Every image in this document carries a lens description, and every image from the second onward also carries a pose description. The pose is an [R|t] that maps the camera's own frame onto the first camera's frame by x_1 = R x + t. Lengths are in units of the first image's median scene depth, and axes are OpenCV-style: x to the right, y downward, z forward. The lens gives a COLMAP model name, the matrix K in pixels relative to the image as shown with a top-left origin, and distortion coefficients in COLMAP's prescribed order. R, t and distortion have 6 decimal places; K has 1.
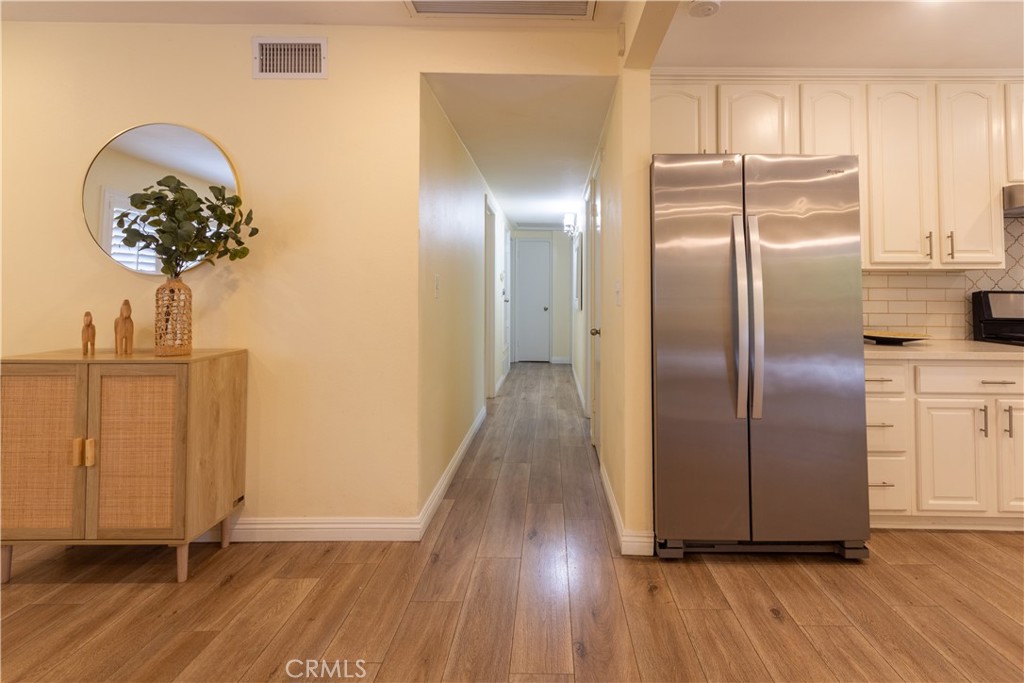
lens RADIAL K [[504.0, 0, 546.7], [0, 504.0, 276.2], [0, 0, 1]] dist [0.006318, 0.000782]
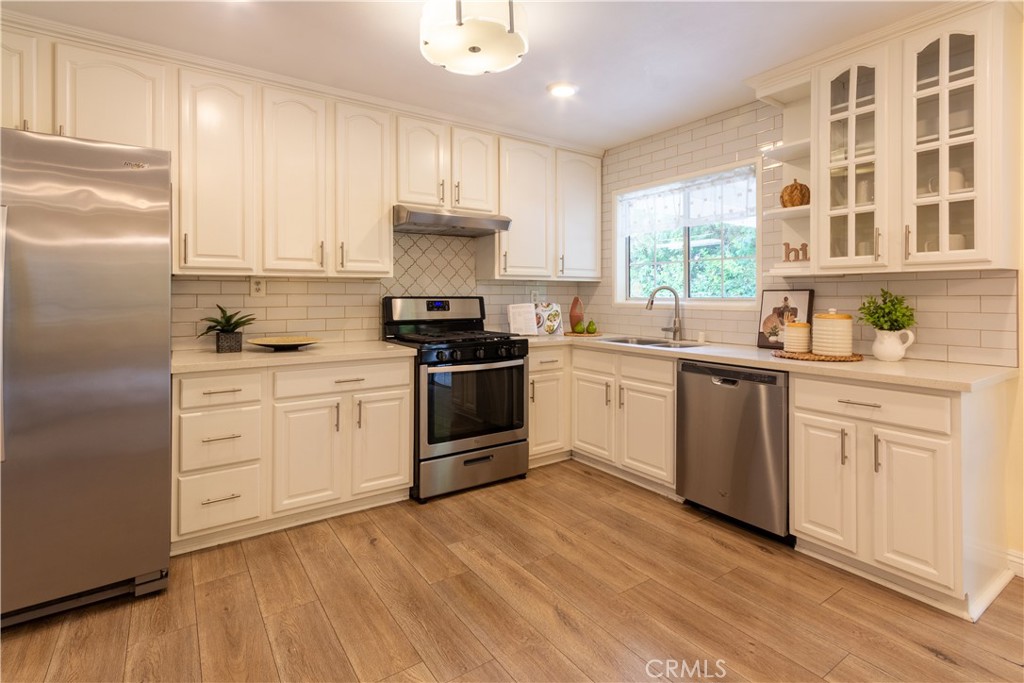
lens RADIAL K [[504.0, 0, 501.1], [0, 504.0, 293.4], [0, 0, 1]] dist [0.006318, 0.000782]
pose [[0.821422, -0.003541, 0.570309, 0.527956], [-0.012077, 0.999648, 0.023602, -0.009857], [-0.570192, -0.026275, 0.821091, -0.084981]]
